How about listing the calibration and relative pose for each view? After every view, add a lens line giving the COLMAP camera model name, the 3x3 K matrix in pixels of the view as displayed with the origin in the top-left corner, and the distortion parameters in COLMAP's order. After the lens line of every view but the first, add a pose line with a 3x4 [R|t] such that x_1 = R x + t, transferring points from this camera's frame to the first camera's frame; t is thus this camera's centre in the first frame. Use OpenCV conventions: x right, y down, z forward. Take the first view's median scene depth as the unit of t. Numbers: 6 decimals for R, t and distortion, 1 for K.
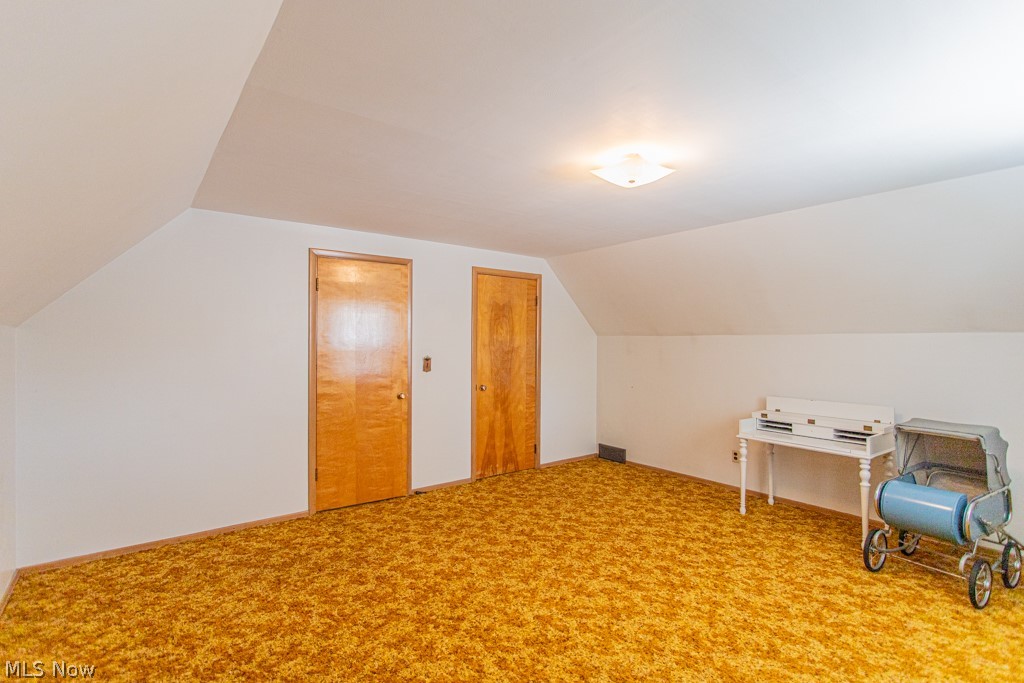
lens RADIAL K [[492.3, 0, 511.8], [0, 492.3, 343.7], [0, 0, 1]] dist [0.003328, 0.000607]
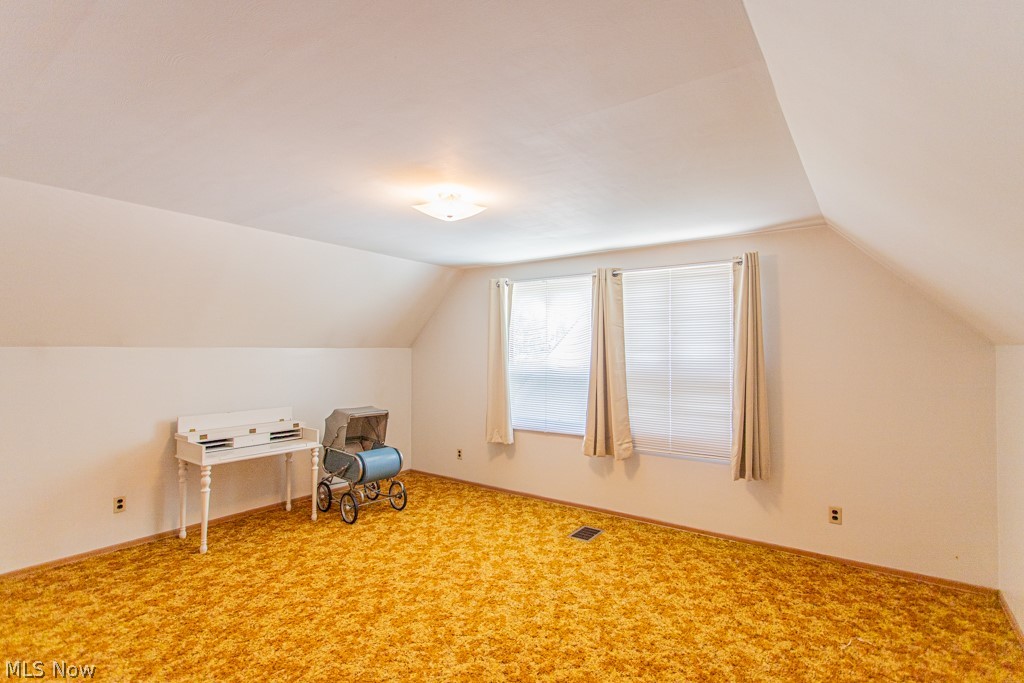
lens RADIAL K [[492.3, 0, 511.5], [0, 492.3, 335.1], [0, 0, 1]] dist [0.003328, 0.000607]
pose [[-0.282659, 0.029827, 0.958757, -0.655211], [0.000926, 0.999524, -0.030823, -0.016544], [-0.959220, -0.007825, -0.282552, 0.884238]]
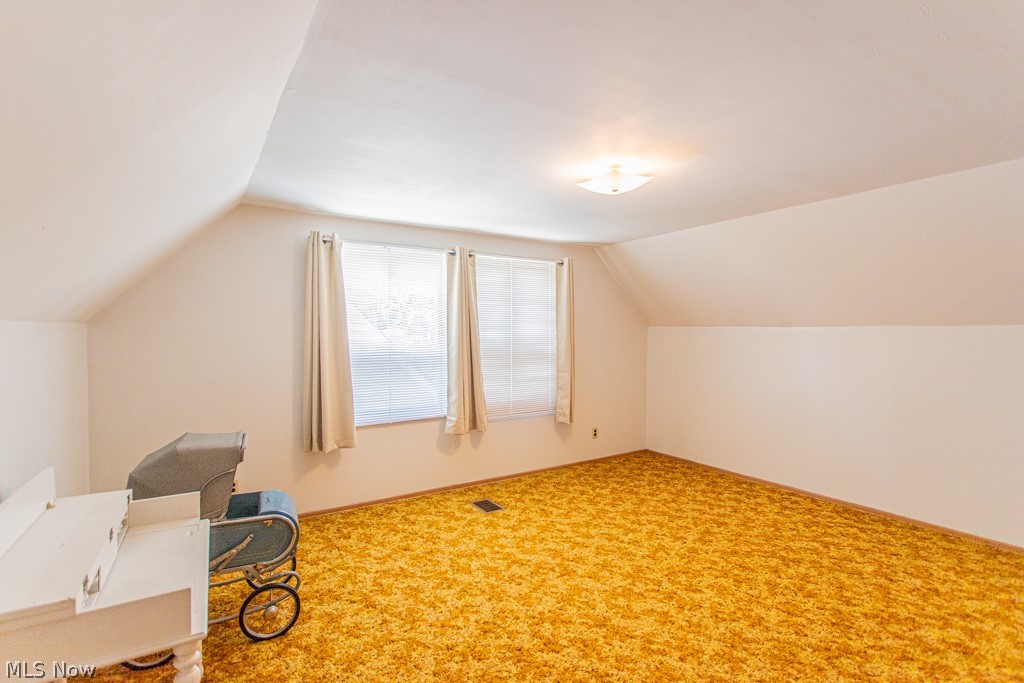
lens RADIAL K [[492.3, 0, 512.8], [0, 492.3, 342.9], [0, 0, 1]] dist [0.003328, 0.000607]
pose [[-0.996116, -0.003132, 0.087992, 0.277367], [-0.000658, 0.999604, 0.028131, -0.015689], [-0.088045, 0.027964, -0.995724, 1.579195]]
